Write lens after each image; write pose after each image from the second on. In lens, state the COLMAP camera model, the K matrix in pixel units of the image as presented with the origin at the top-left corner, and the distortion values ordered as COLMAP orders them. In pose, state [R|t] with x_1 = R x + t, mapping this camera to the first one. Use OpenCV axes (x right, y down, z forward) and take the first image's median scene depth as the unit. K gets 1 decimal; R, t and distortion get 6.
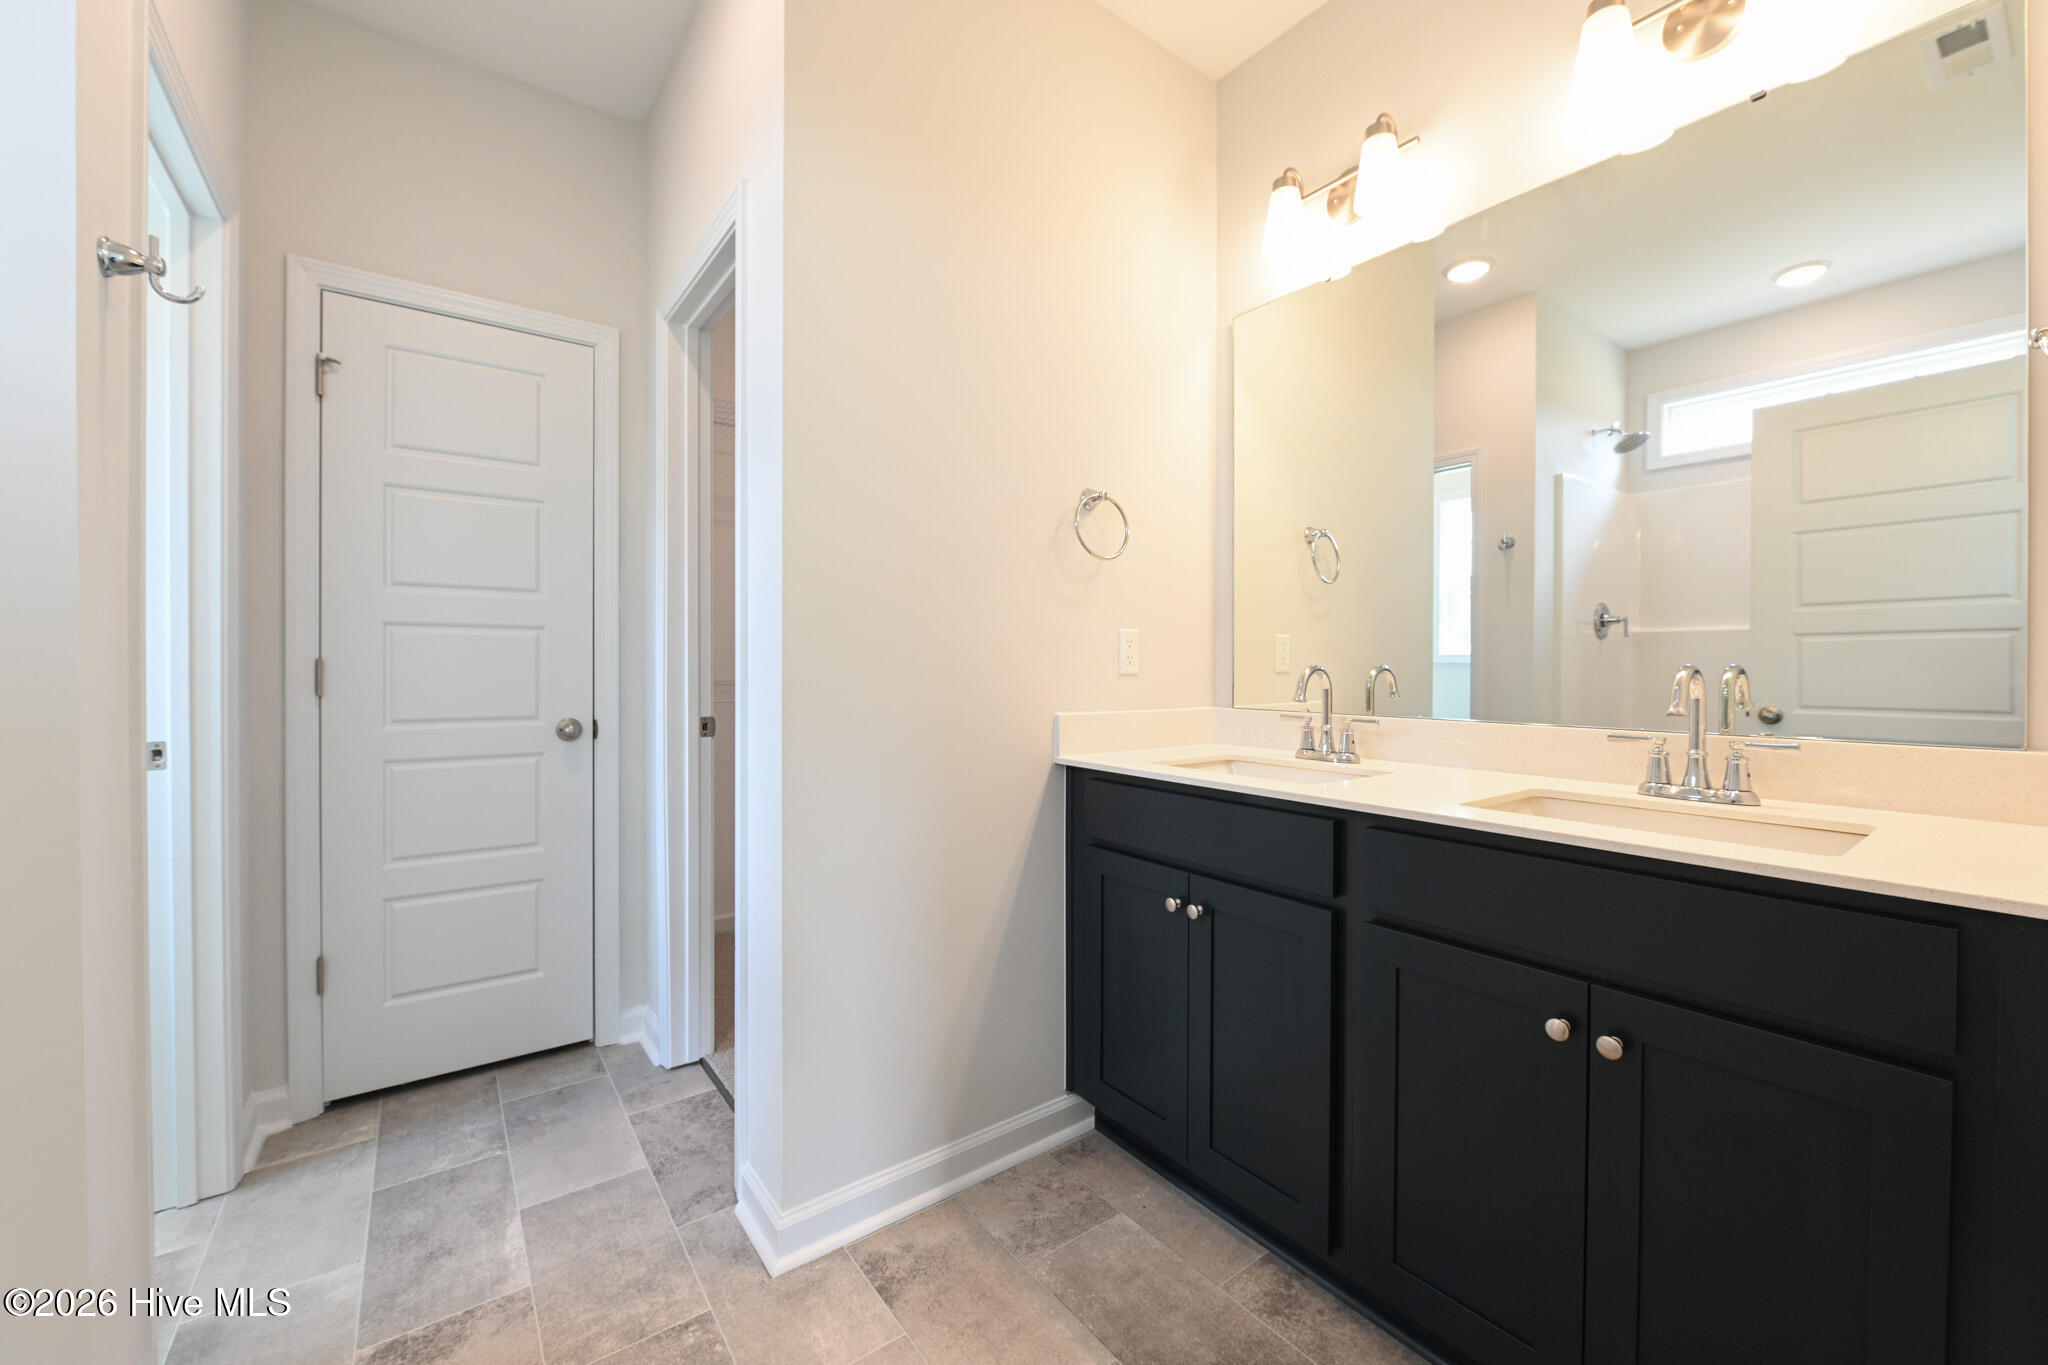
lens RADIAL K [[808.5, 0, 1023.7], [0, 808.5, 669.3], [0, 0, 1]] dist [-0.005171, -0.000001]
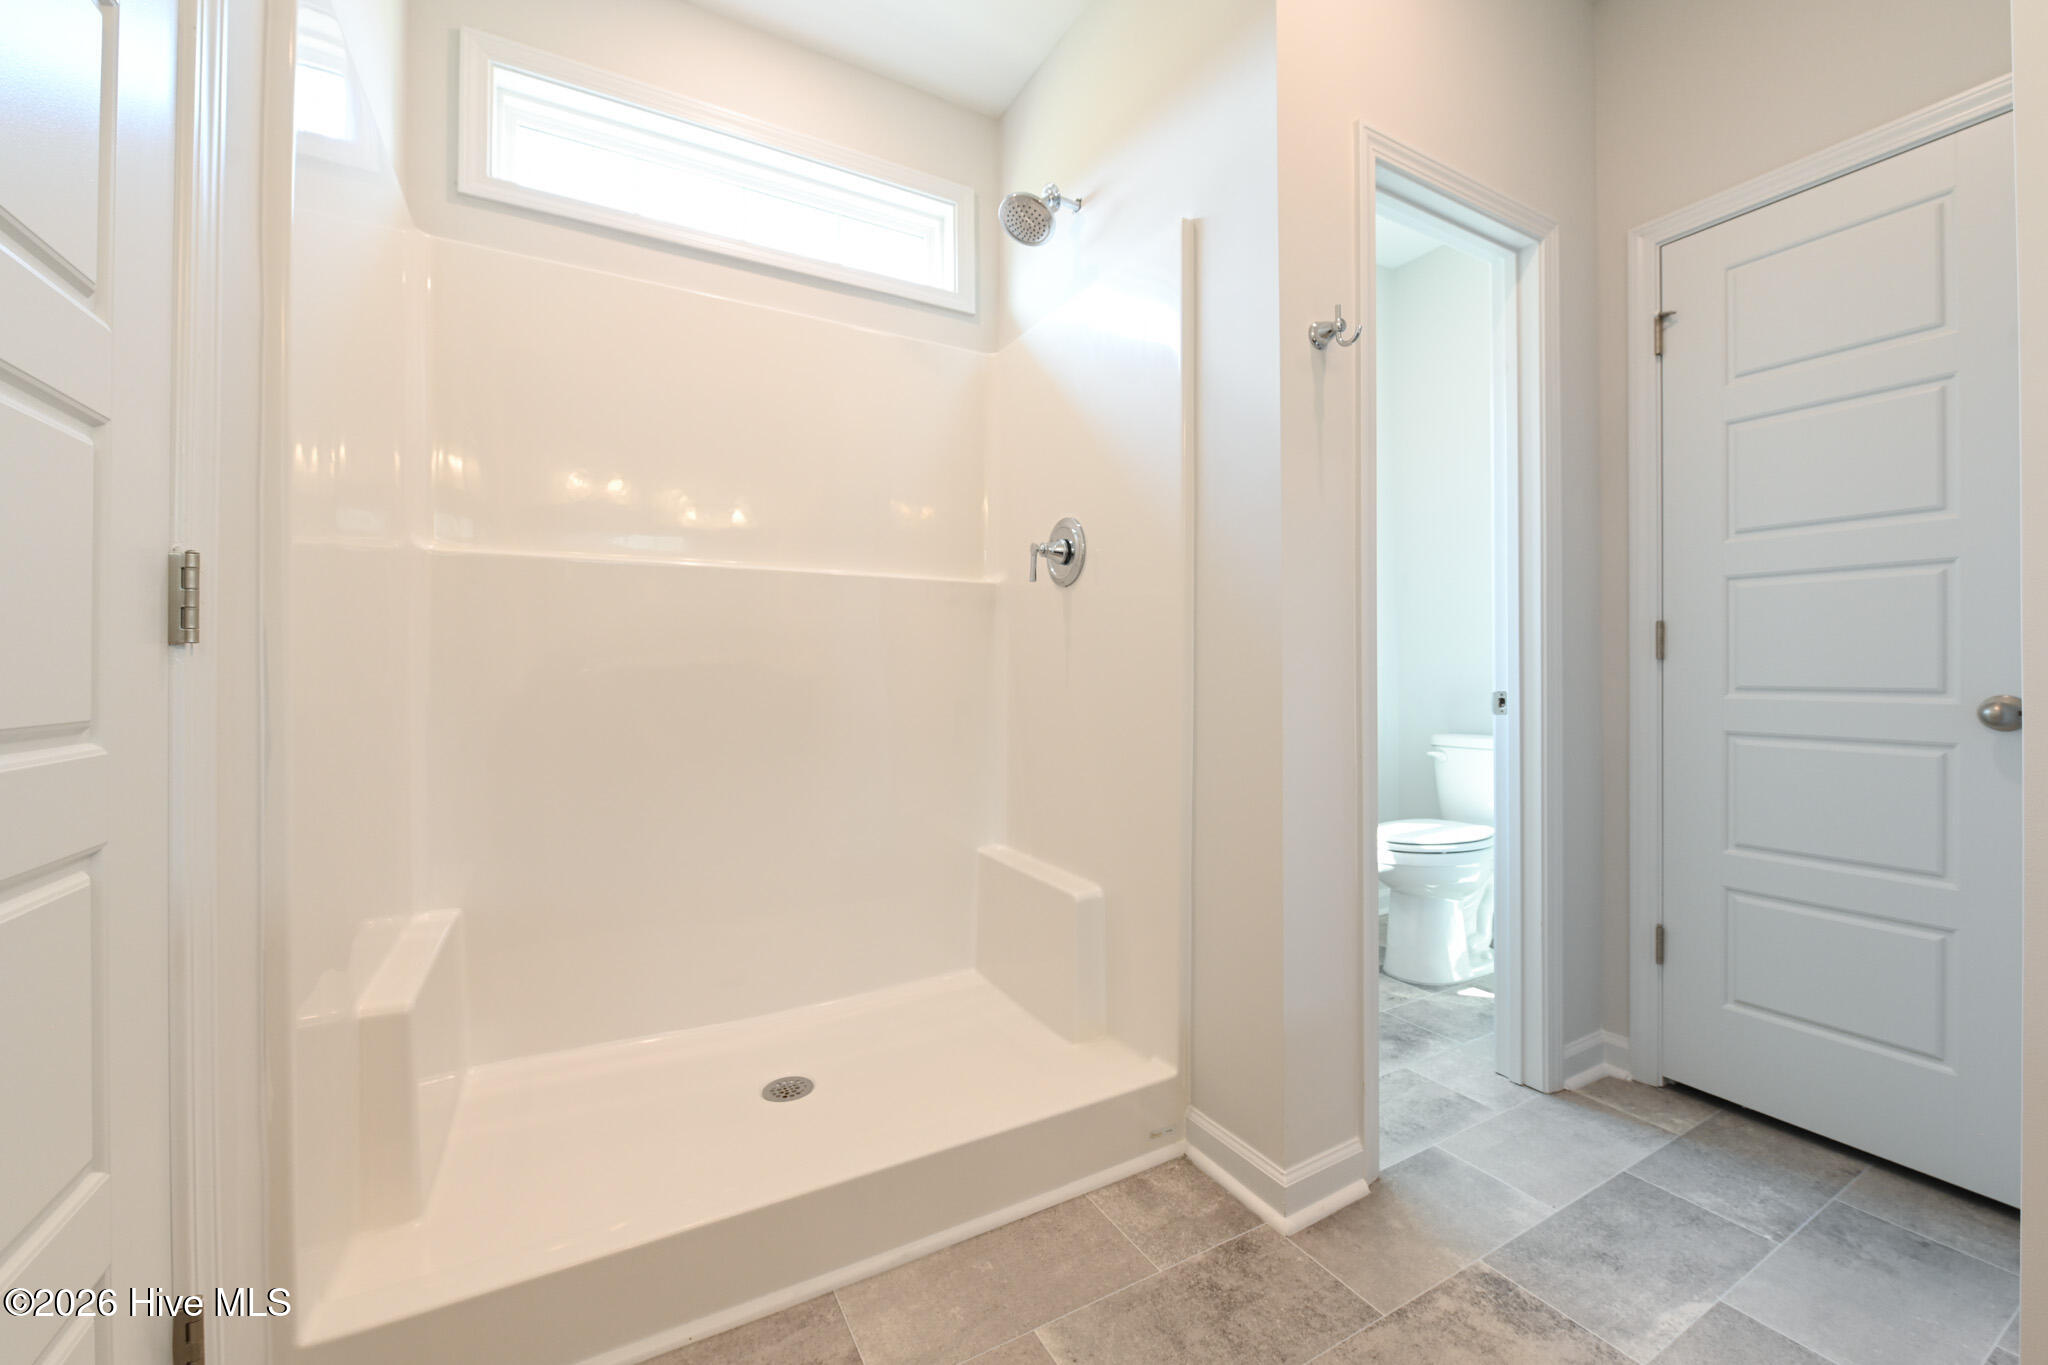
lens RADIAL K [[808.5, 0, 1023.7], [0, 808.5, 669.3], [0, 0, 1]] dist [-0.005171, -0.000001]
pose [[-0.128760, -0.005135, -0.991663, 0.222910], [-0.003195, 0.999984, -0.004763, 0.058527], [0.991671, 0.002555, -0.128774, 0.397850]]
